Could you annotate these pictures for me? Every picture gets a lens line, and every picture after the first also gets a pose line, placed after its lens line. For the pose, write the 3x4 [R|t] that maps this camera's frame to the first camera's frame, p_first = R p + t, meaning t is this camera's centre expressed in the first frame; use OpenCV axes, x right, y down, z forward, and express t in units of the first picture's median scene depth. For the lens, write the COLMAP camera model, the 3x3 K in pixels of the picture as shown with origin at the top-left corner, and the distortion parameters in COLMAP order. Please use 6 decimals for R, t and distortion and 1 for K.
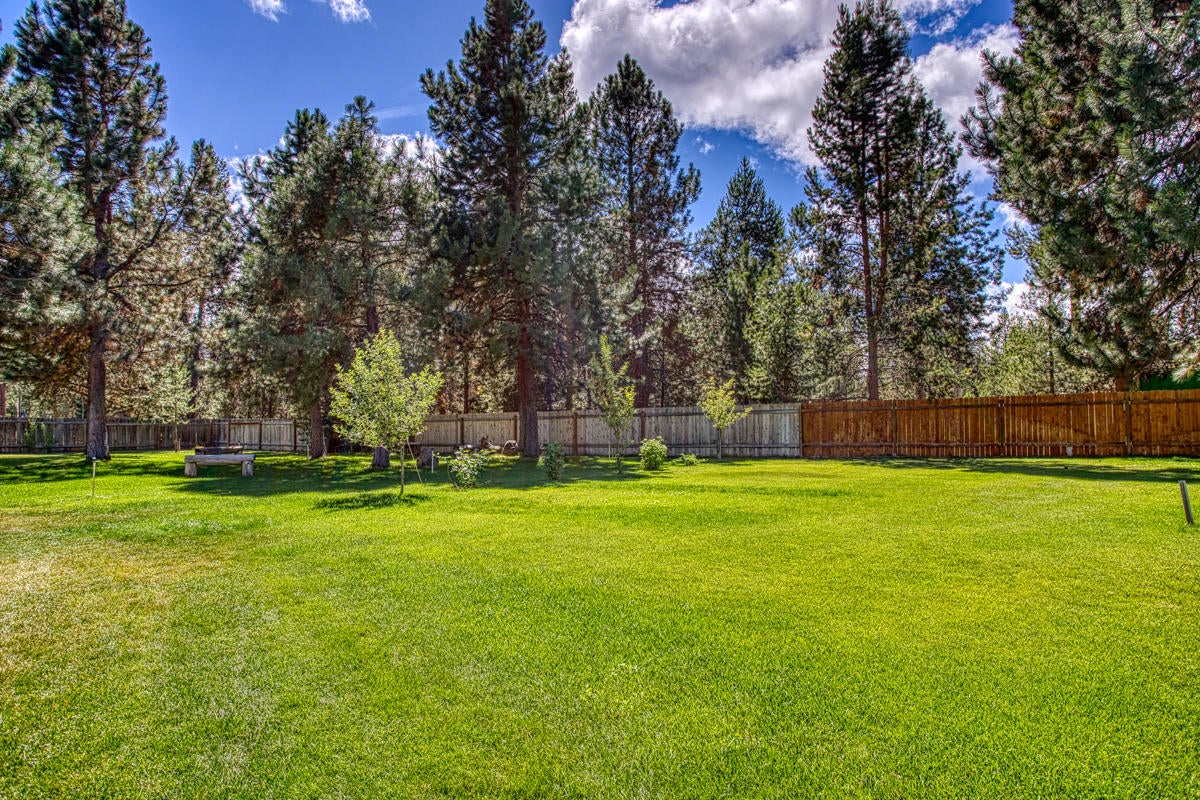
lens RADIAL K [[737.8, 0, 600.0], [0, 737.8, 400.0], [0, 0, 1]] dist [-0.056138, 0.041452]
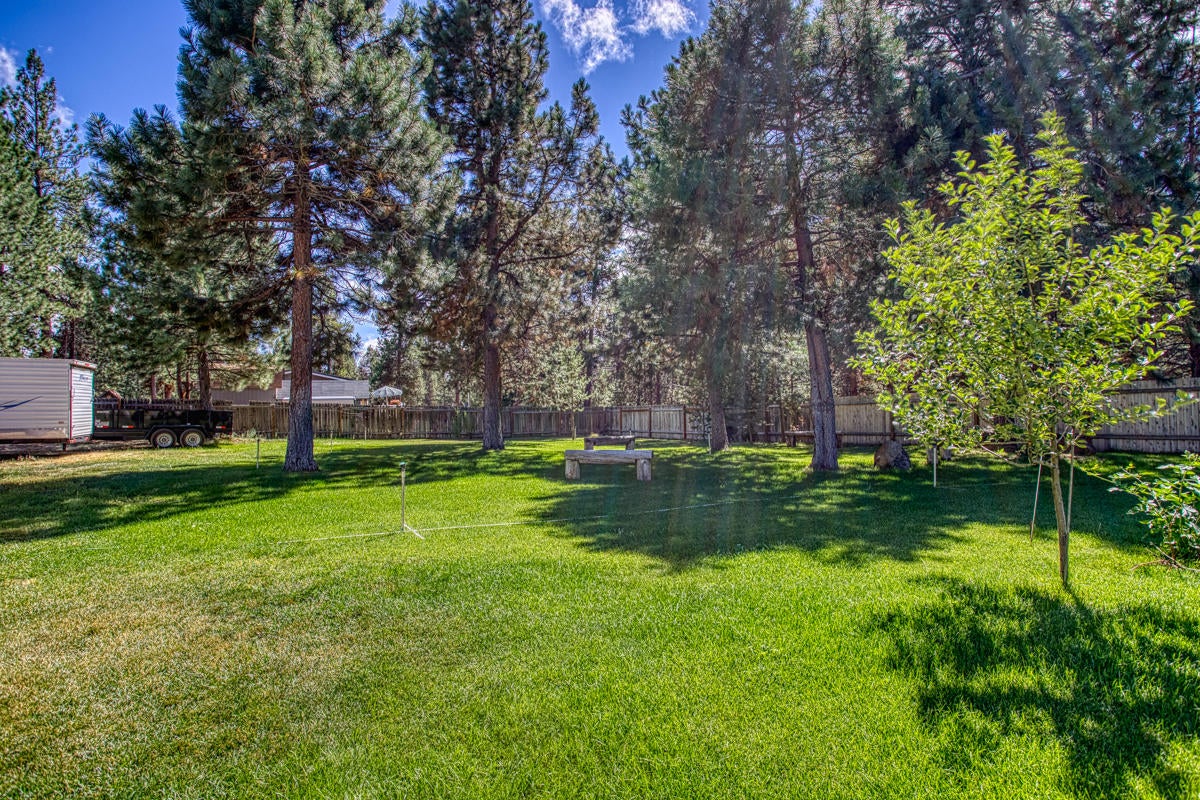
lens RADIAL K [[737.8, 0, 600.0], [0, 737.8, 400.0], [0, 0, 1]] dist [-0.056138, 0.041452]
pose [[0.878141, -0.014221, -0.478191, -0.106839], [0.022864, 0.999663, 0.012258, 0.010017], [0.477856, -0.021697, 0.878170, 0.213386]]
